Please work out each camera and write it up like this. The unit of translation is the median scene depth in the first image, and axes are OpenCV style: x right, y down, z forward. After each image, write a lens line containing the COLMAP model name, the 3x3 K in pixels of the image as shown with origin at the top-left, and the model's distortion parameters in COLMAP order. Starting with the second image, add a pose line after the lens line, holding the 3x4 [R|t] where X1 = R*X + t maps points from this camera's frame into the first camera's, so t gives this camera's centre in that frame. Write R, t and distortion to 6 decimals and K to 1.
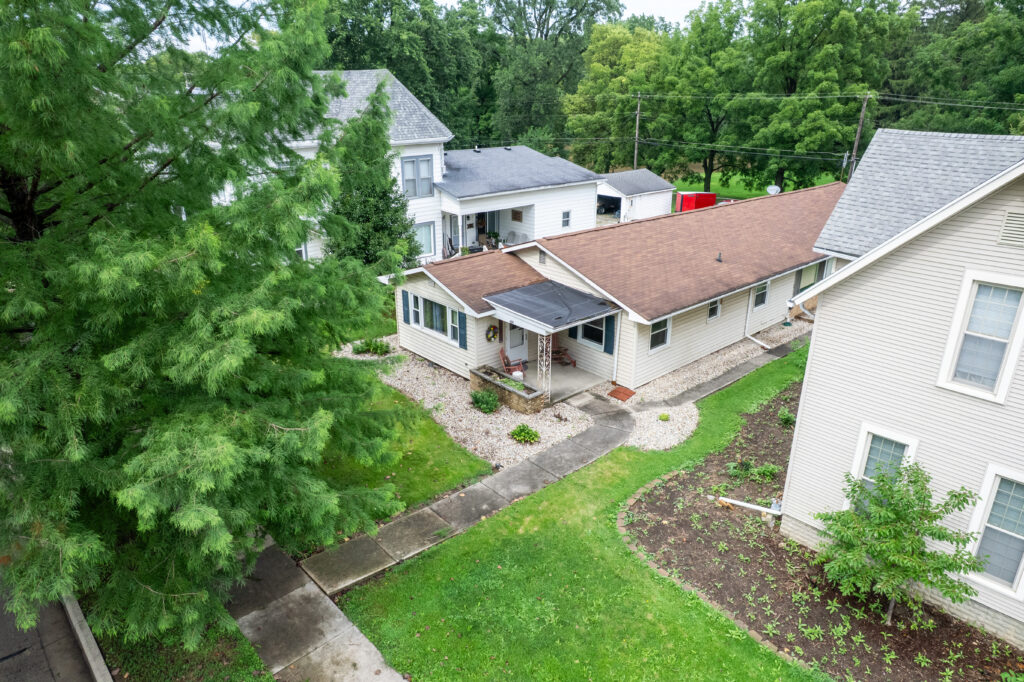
lens RADIAL K [[656.6, 0, 513.5], [0, 656.6, 353.8], [0, 0, 1]] dist [-0.072297, 0.066179]
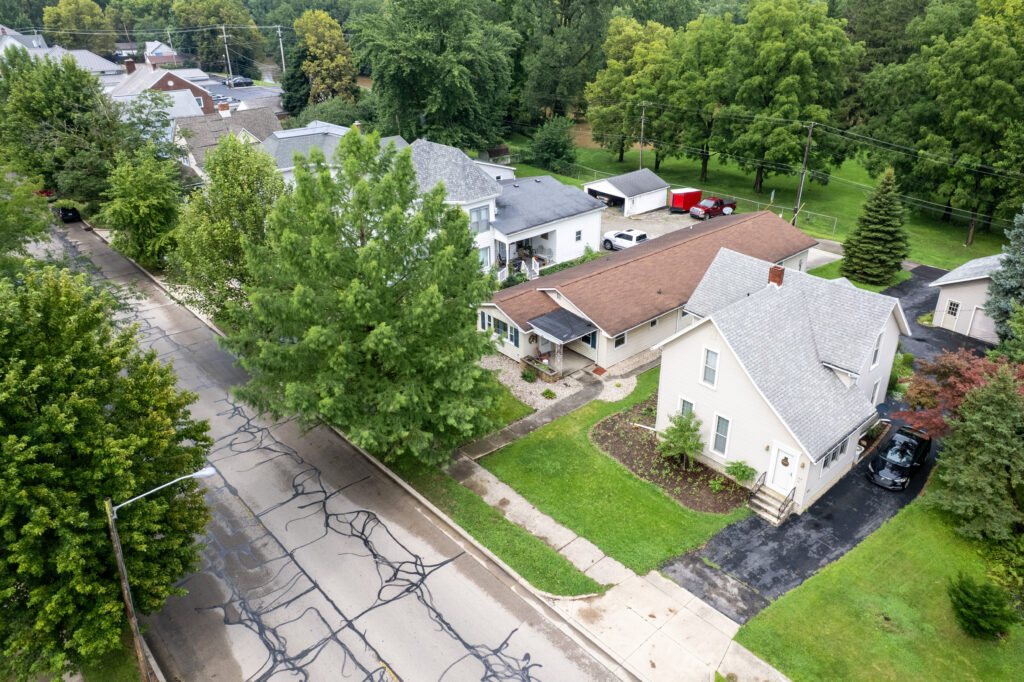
lens RADIAL K [[715.7, 0, 538.9], [0, 715.7, 341.0], [0, 0, 1]] dist [-0.055366, -0.000263]
pose [[1.000000, -0.000123, 0.000564, -0.013872], [0.000072, 0.995875, 0.090733, -0.217483], [-0.000573, -0.090733, 0.995875, -1.081448]]
